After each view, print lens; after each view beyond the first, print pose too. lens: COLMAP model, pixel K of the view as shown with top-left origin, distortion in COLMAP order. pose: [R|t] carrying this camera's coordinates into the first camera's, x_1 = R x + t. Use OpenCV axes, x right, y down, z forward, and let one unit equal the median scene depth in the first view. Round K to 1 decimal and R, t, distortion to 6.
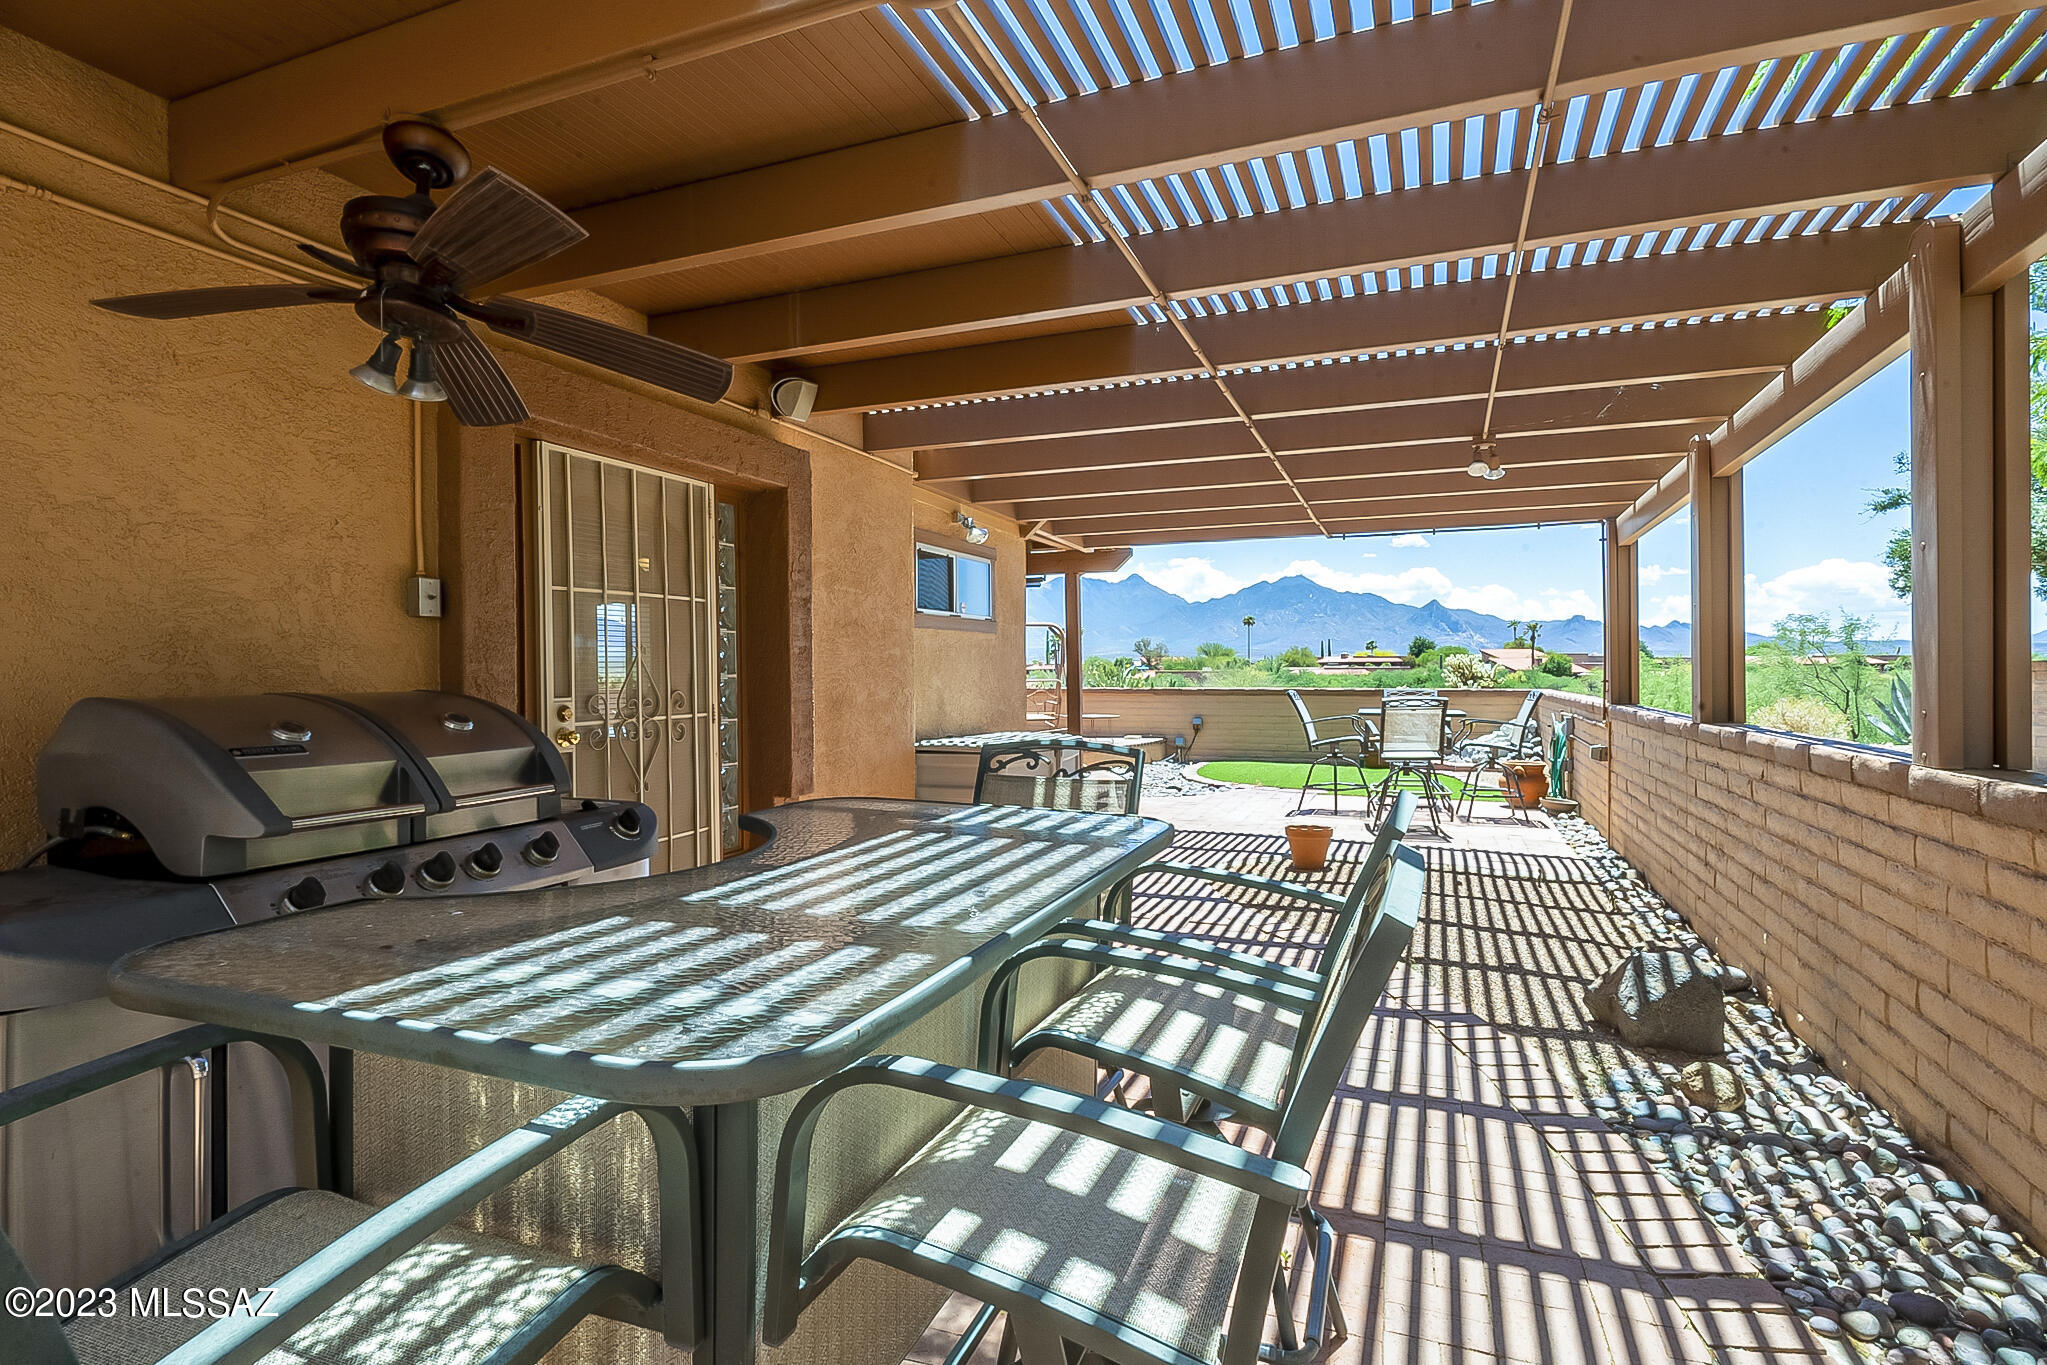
lens RADIAL K [[1048.5, 0, 1027.3], [0, 1048.5, 687.2], [0, 0, 1]] dist [-0.003715, 0.001991]
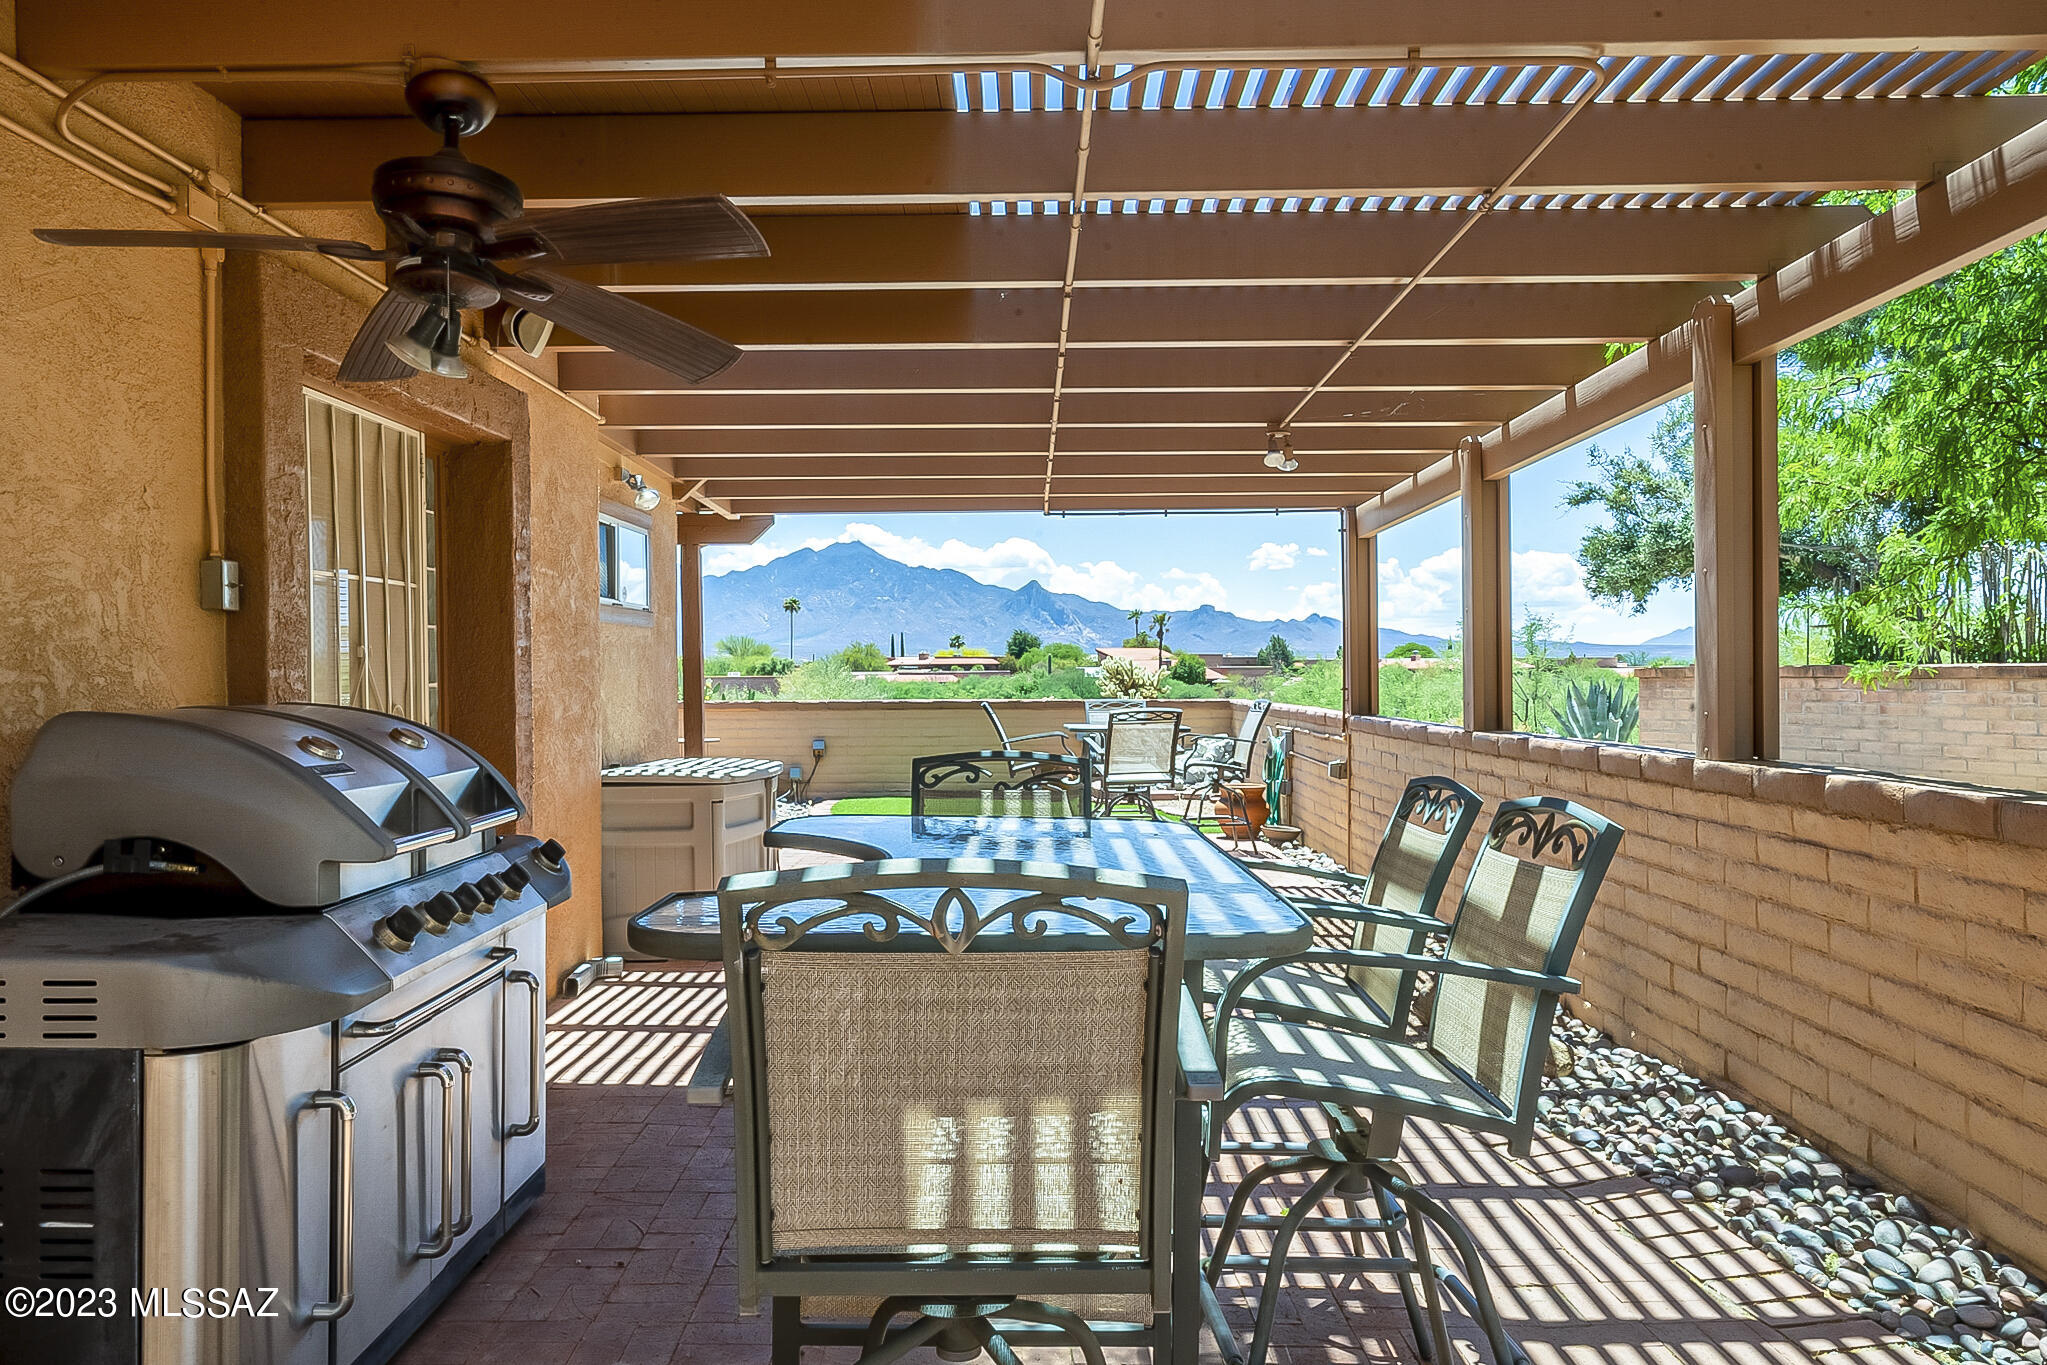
lens RADIAL K [[1520.8, 0, 1052.3], [0, 1520.8, 701.2], [0, 0, 1]] dist [-0.004235, -0.000529]
pose [[0.927186, -0.006624, 0.374543, -0.277992], [0.006487, 0.999978, 0.001627, 0.001761], [-0.374546, 0.000921, 0.927208, -0.183945]]
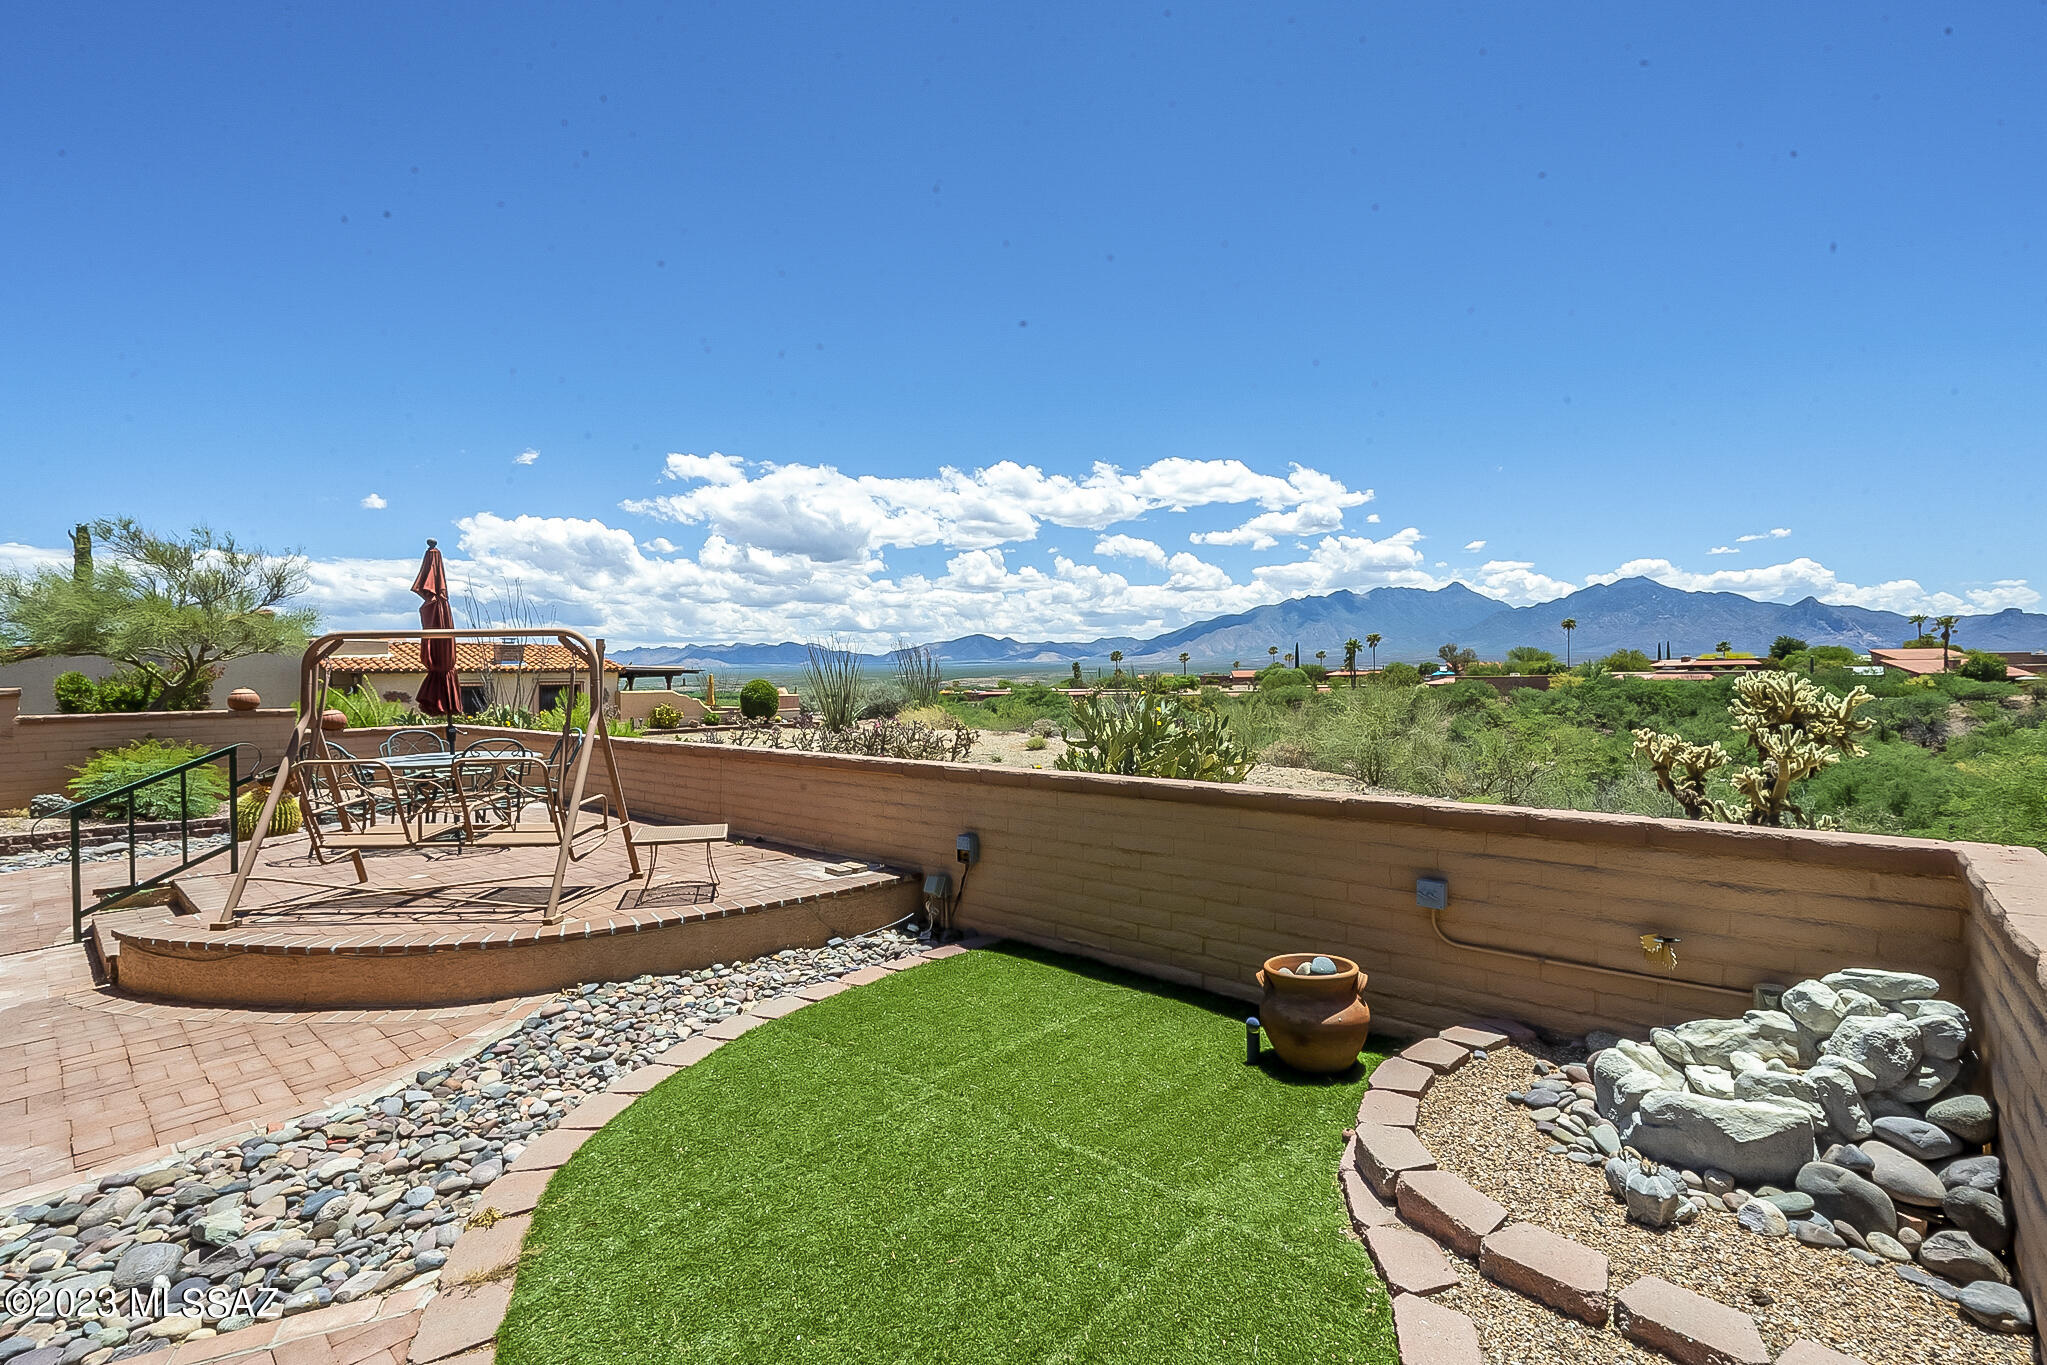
lens RADIAL K [[909.7, 0, 1034.9], [0, 909.7, 689.0], [0, 0, 1]] dist [-0.004603, 0.000619]
pose [[0.943207, -0.001749, -0.332200, 1.000100], [0.001214, 0.999998, -0.001821, -0.098233], [0.332202, 0.001314, 0.943207, 2.072625]]
